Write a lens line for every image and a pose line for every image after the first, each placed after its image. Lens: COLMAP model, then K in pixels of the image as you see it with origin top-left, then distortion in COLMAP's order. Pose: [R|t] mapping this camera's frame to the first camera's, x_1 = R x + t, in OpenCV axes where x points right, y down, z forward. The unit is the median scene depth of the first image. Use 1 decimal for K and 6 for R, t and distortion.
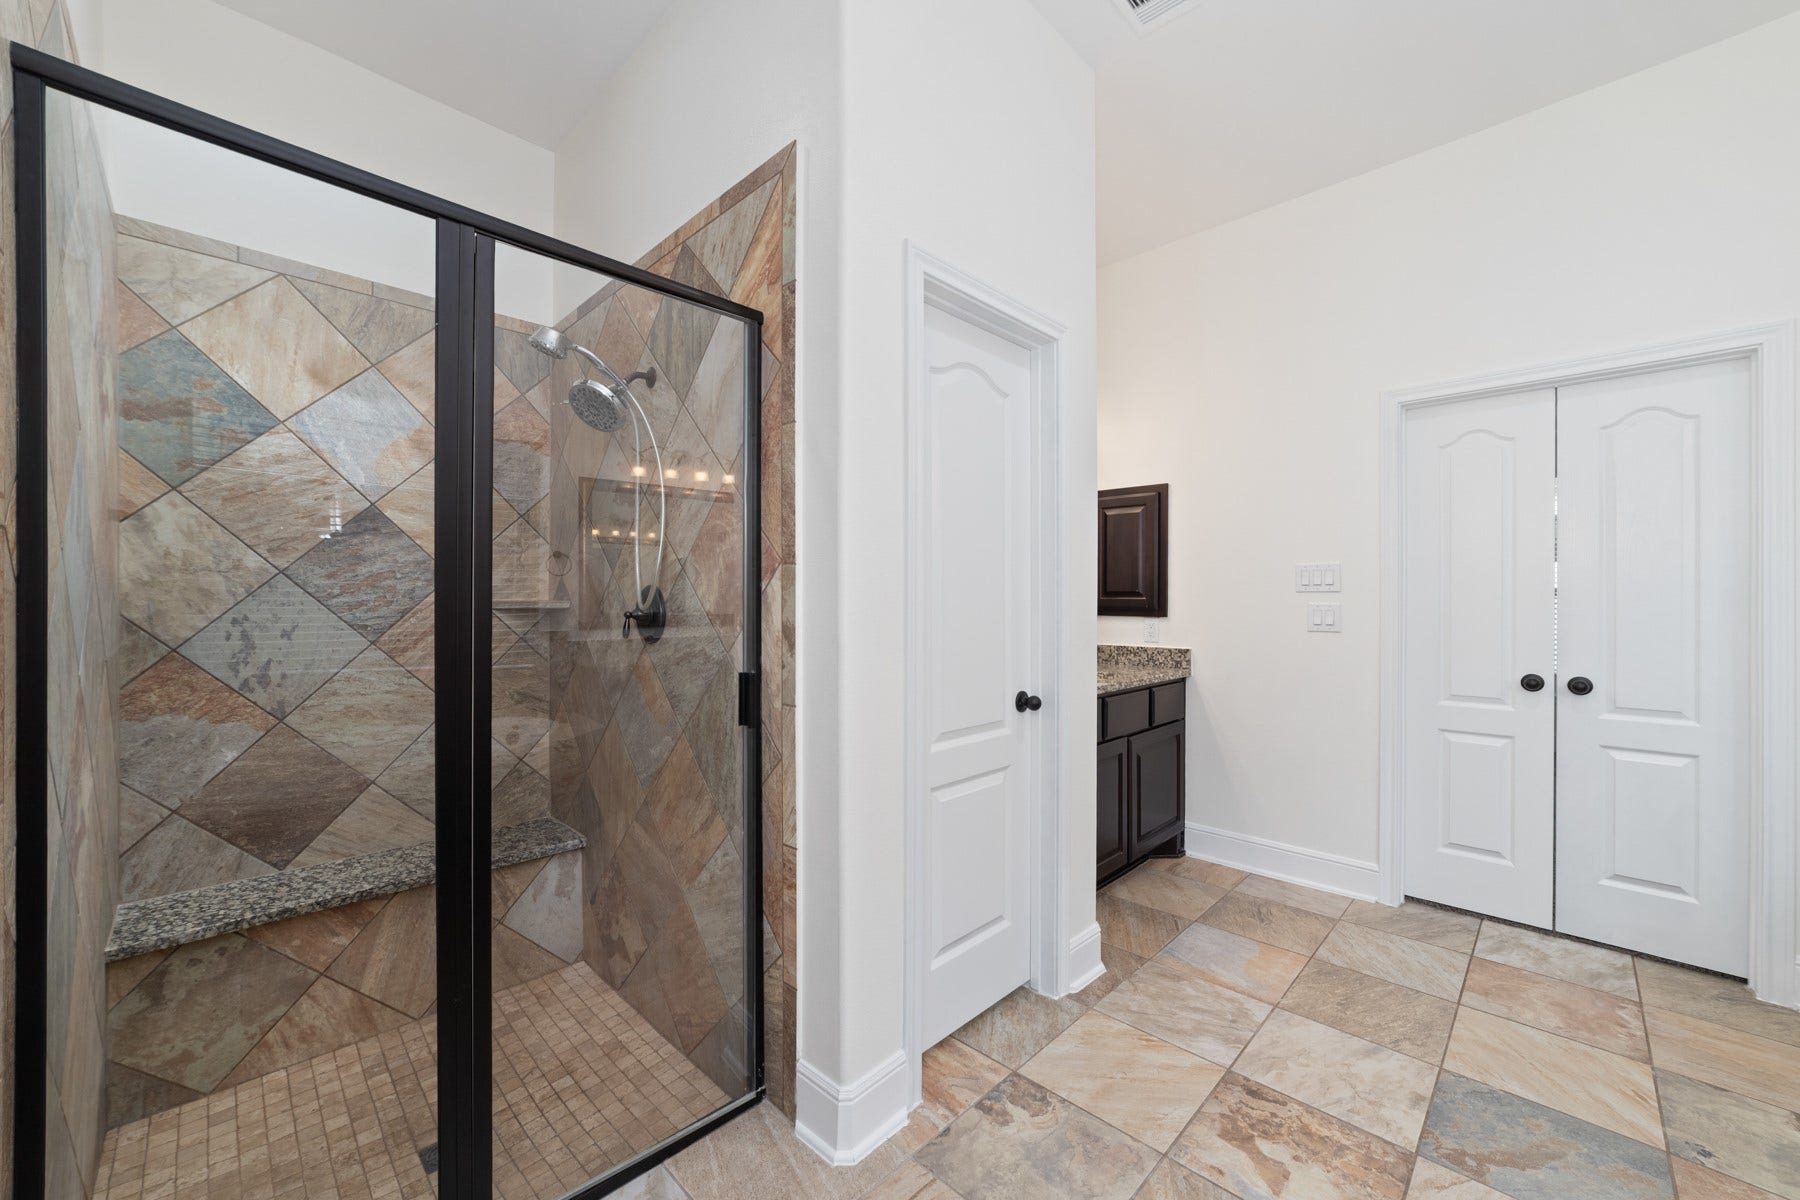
lens RADIAL K [[687.9, 0, 900.3], [0, 687.9, 606.2], [0, 0, 1]] dist [0.005990, 0.000805]
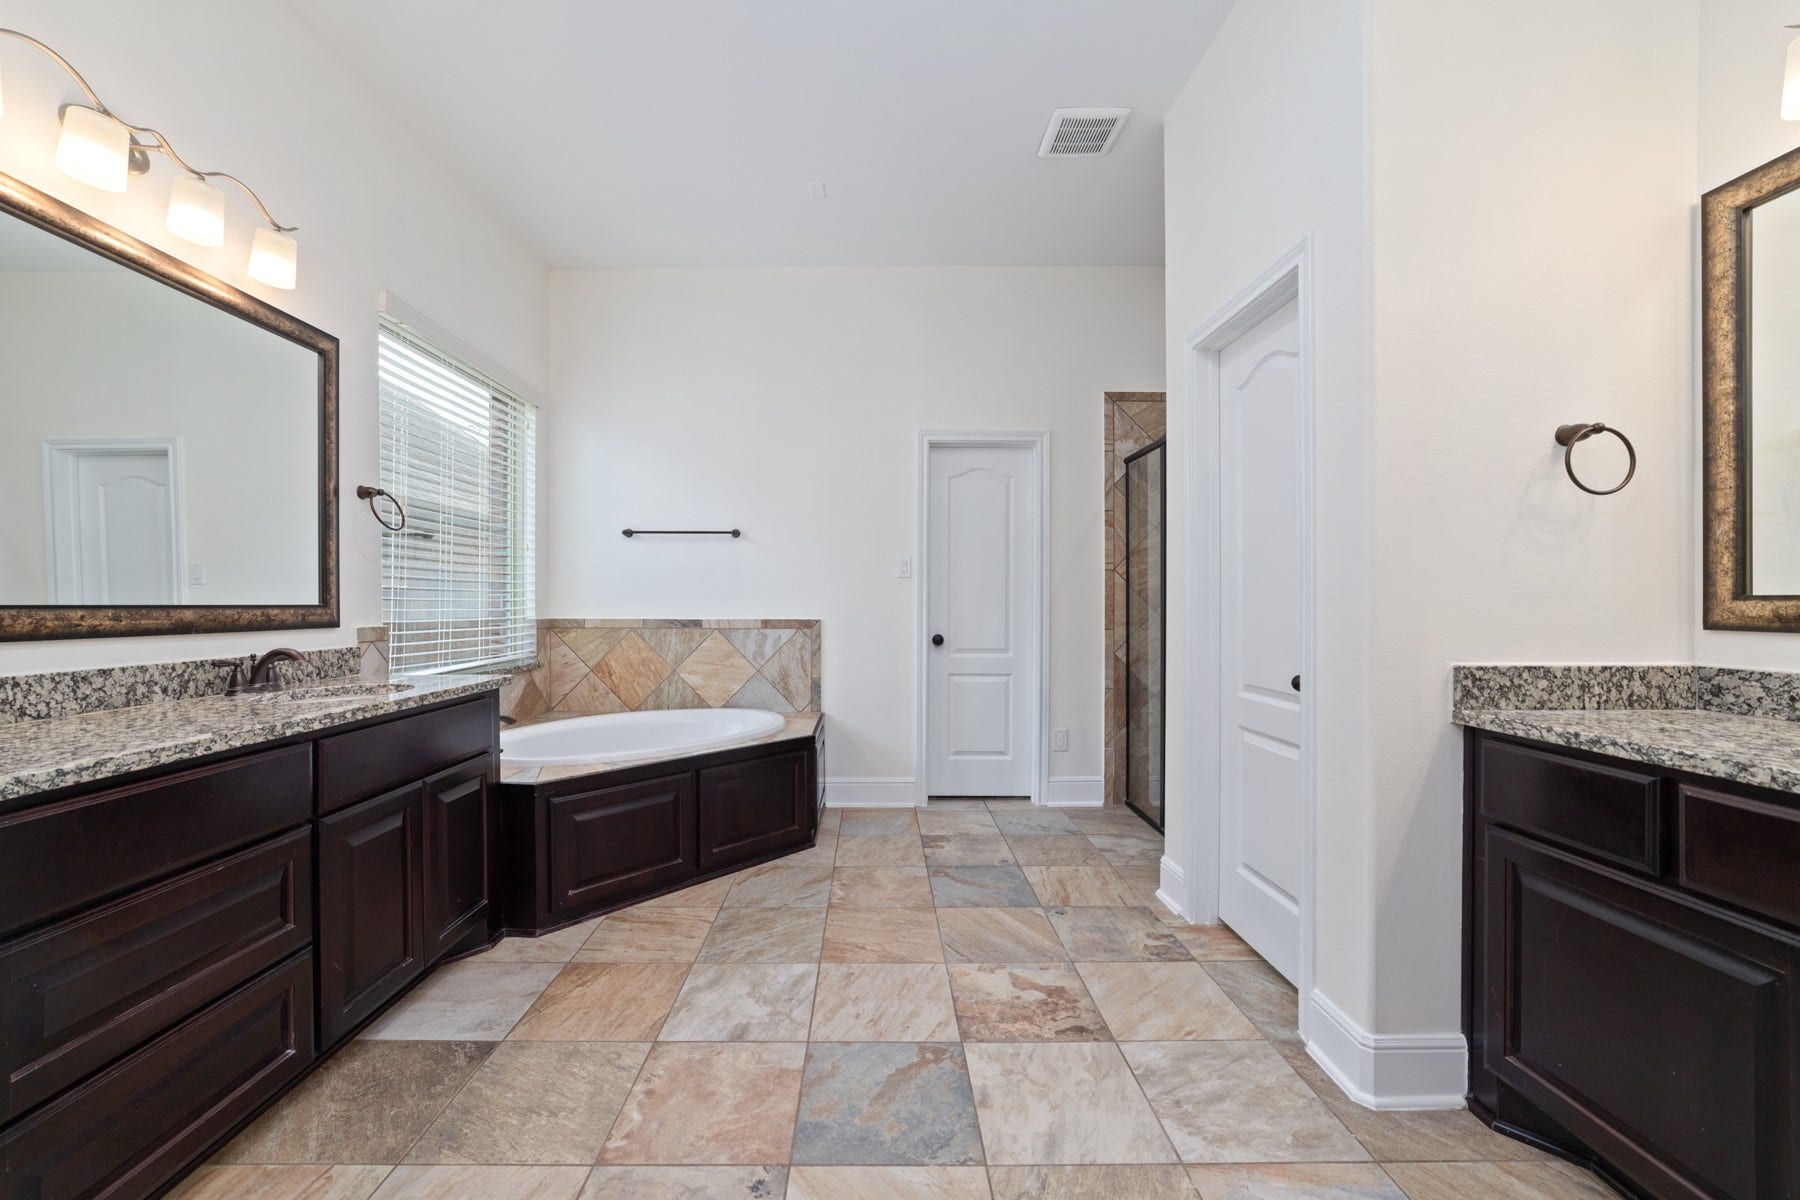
lens RADIAL K [[687.9, 0, 894.2], [0, 687.9, 611.0], [0, 0, 1]] dist [0.005990, 0.000805]
pose [[-0.697476, 0.001596, -0.716606, 1.559703], [-0.002003, 0.999989, 0.004177, 0.066311], [0.716605, 0.004349, -0.697466, 1.629412]]
